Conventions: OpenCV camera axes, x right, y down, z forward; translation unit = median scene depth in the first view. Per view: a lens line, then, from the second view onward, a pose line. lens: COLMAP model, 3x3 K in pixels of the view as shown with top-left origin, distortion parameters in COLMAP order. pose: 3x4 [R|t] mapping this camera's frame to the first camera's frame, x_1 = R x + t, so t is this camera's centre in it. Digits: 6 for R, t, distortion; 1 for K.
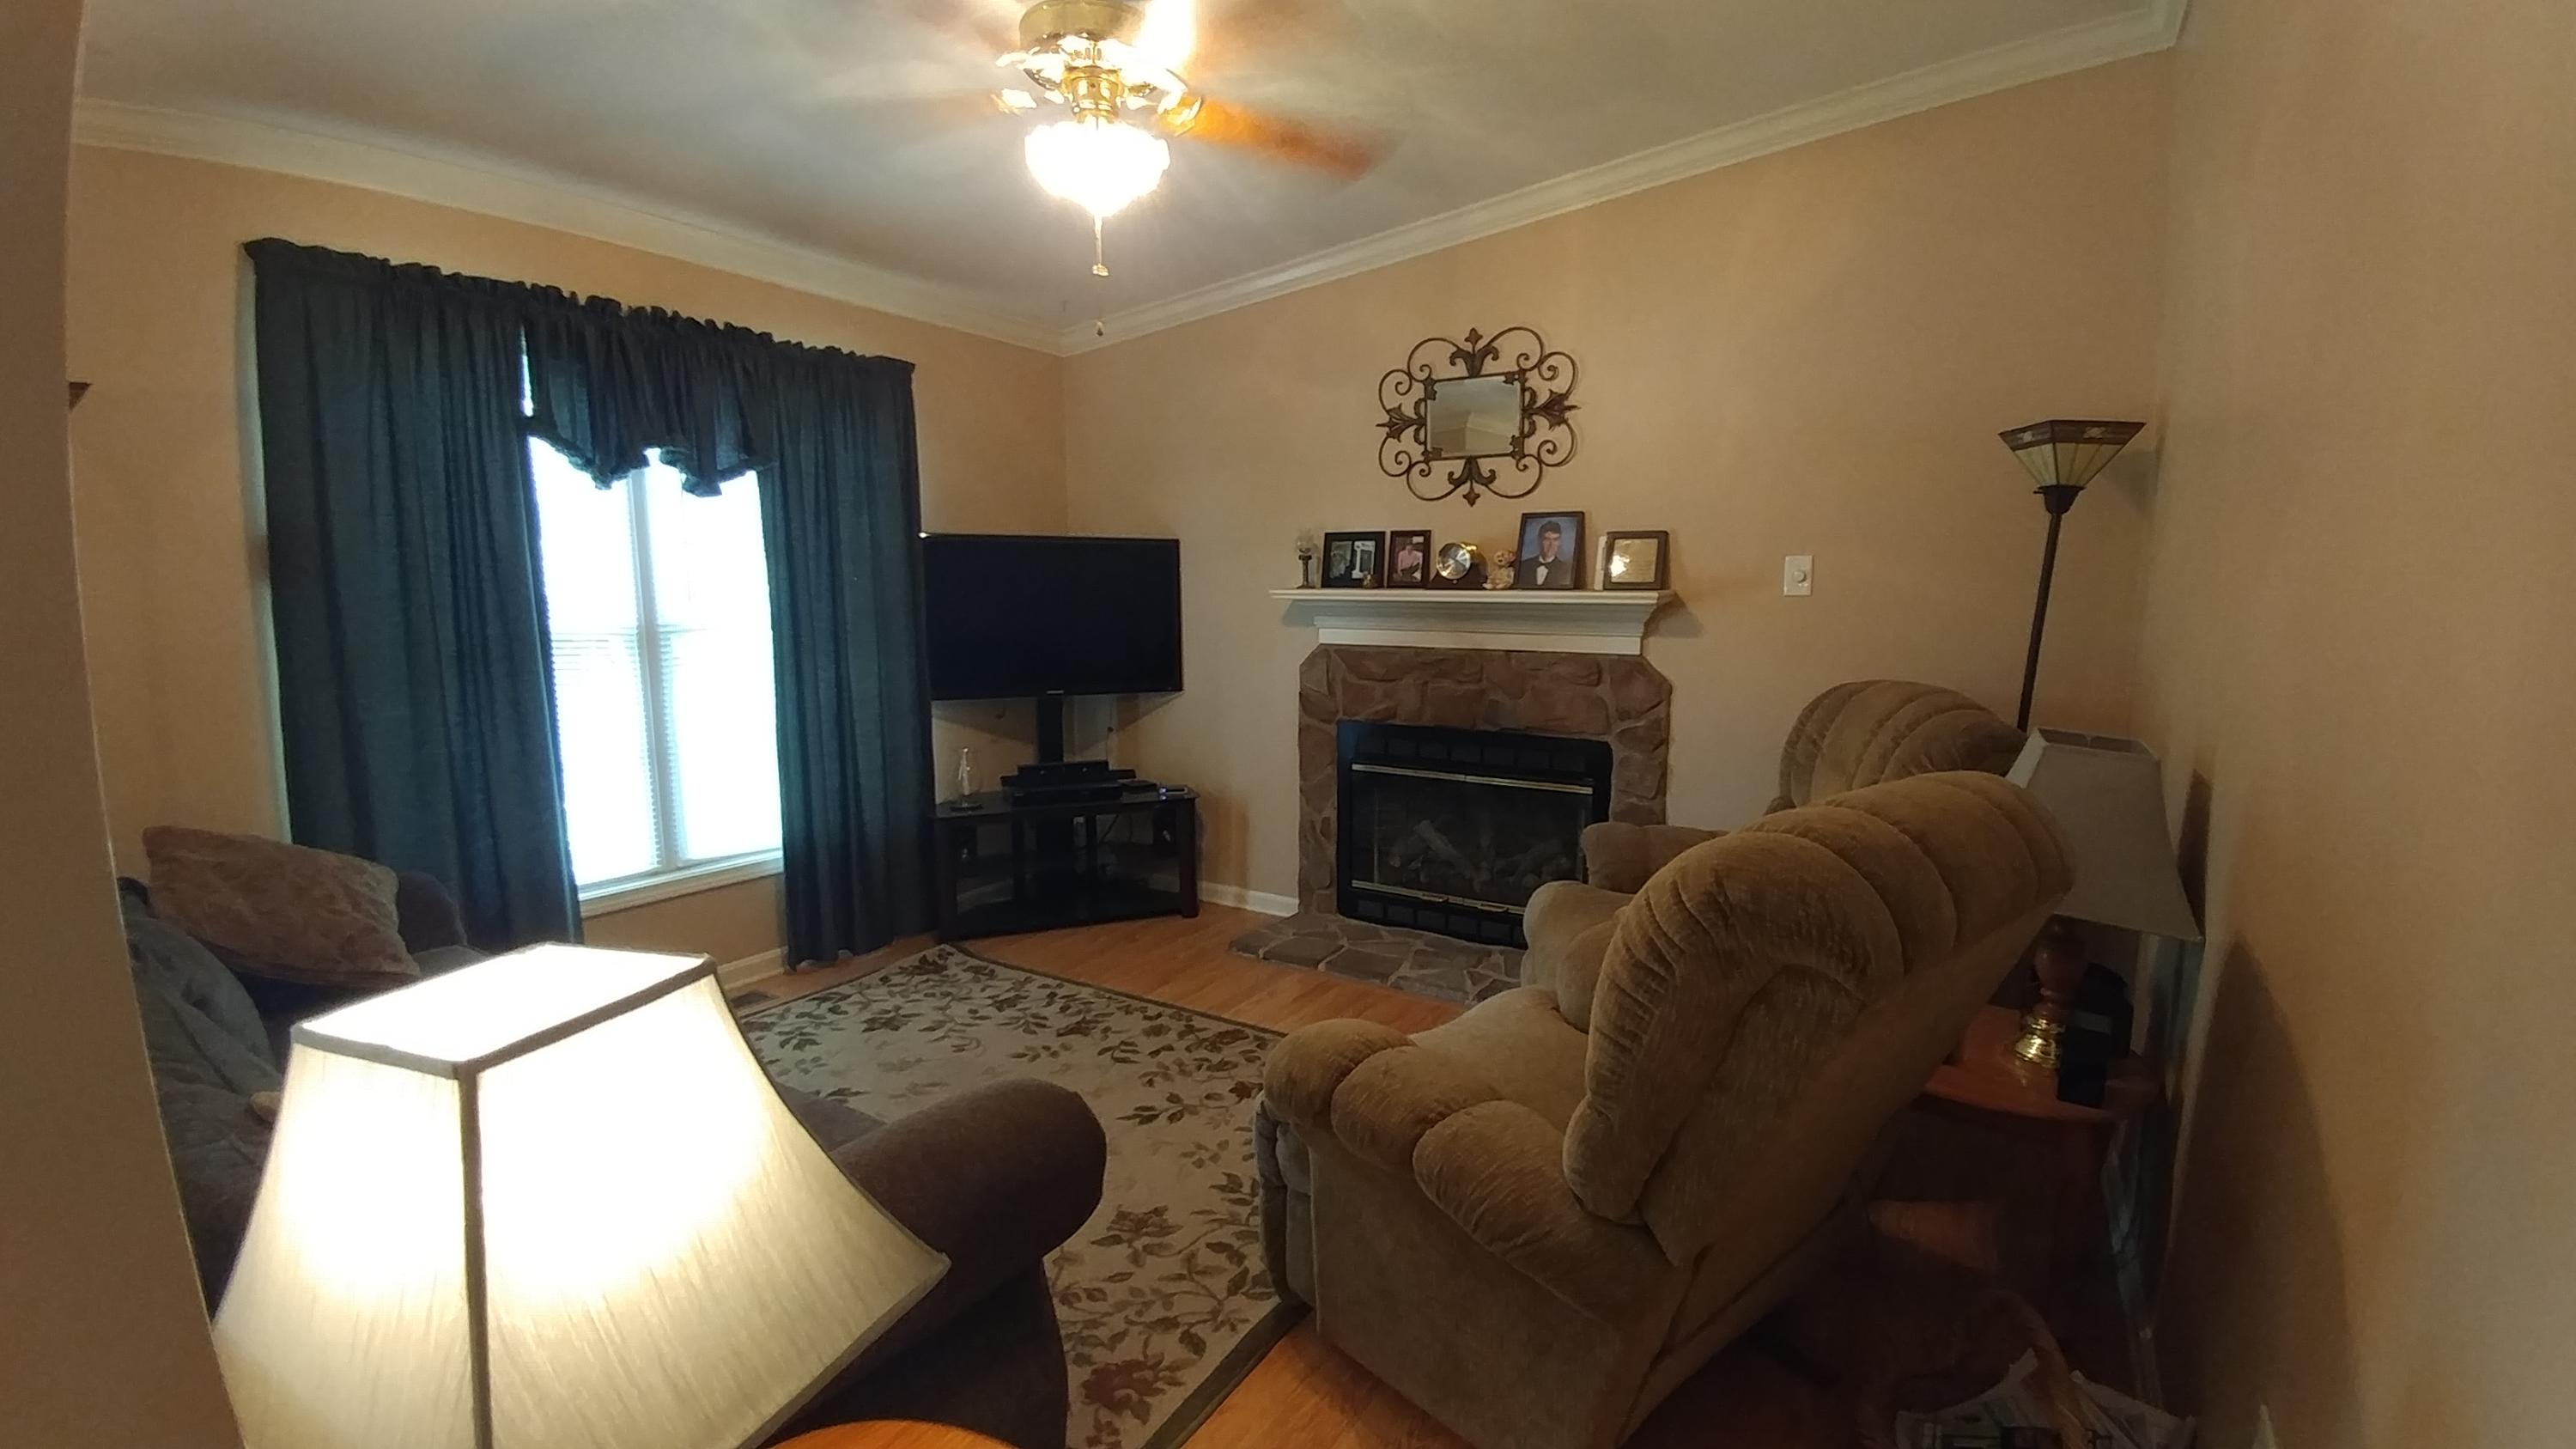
lens RADIAL K [[971.4, 0, 1291.3], [0, 971.4, 724.6], [0, 0, 1]] dist [0.000529, 0.000057]
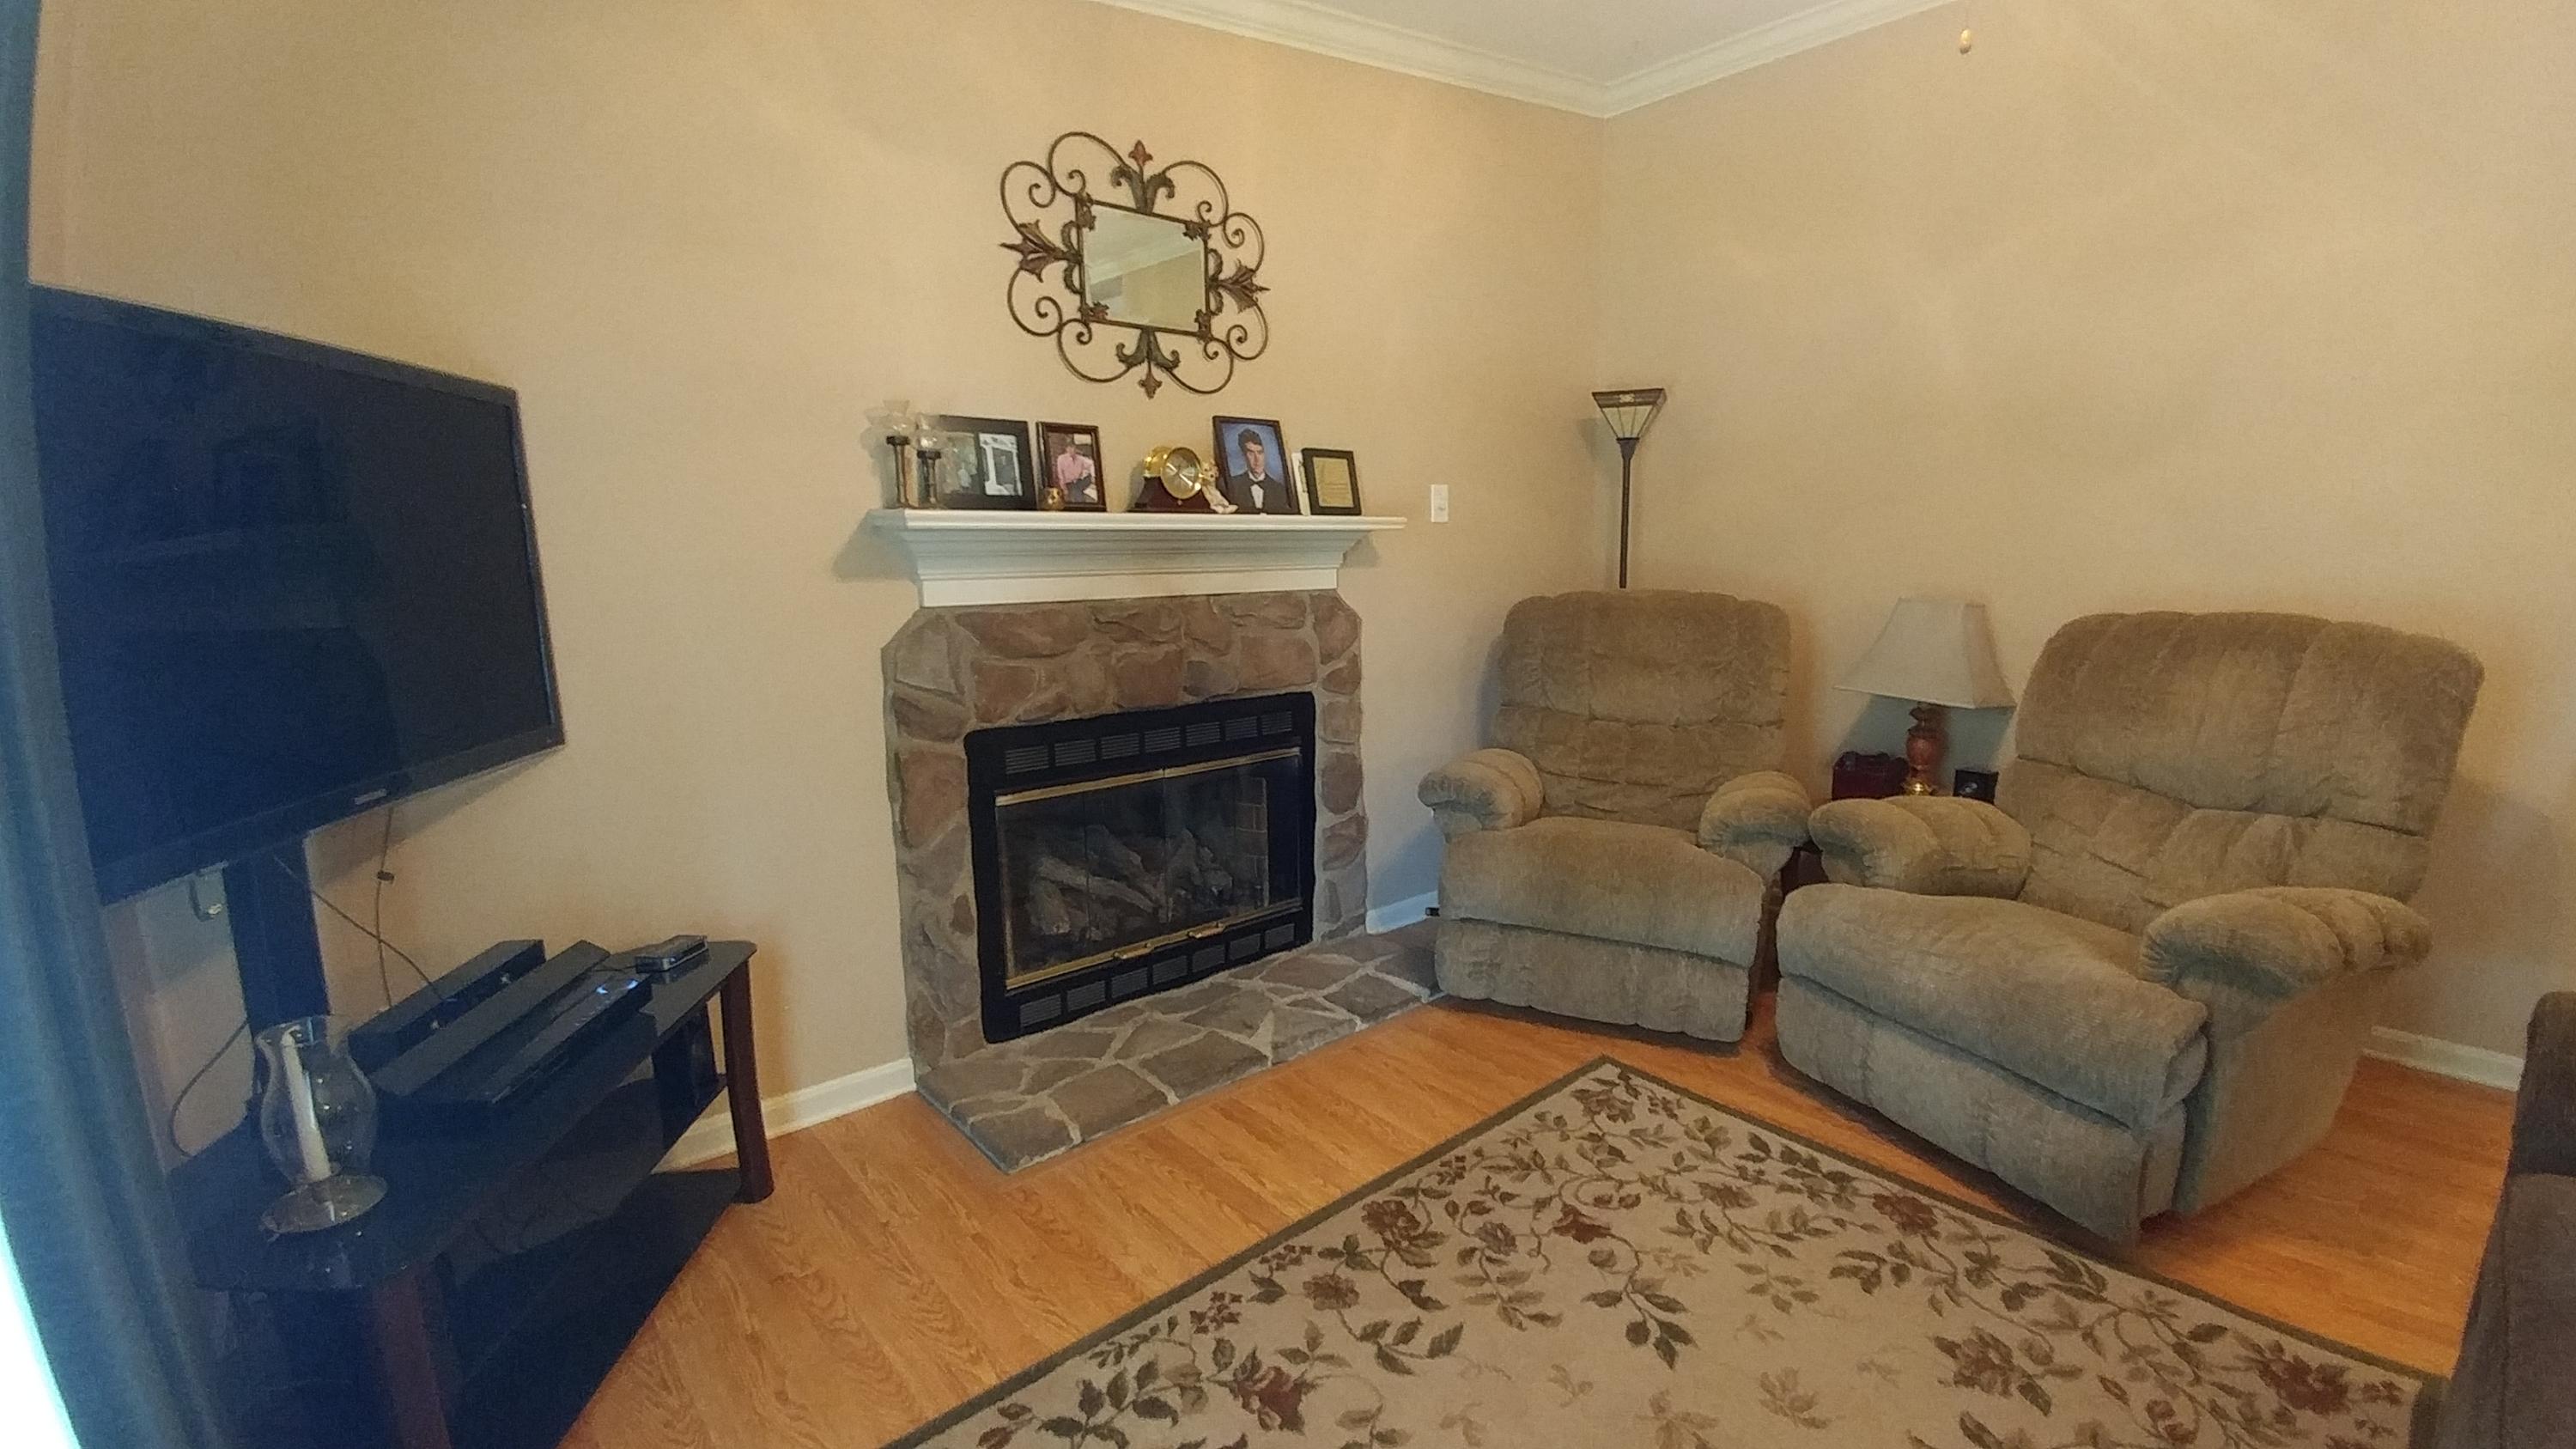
lens RADIAL K [[1069.3, 0, 1295.5], [0, 1069.3, 719.2], [0, 0, 1]] dist [0.015068, -0.017144]
pose [[0.341158, -0.162036, 0.925935, -0.557170], [0.137426, 0.983045, 0.121396, -0.073392], [-0.929906, 0.085832, 0.357642, 0.644707]]
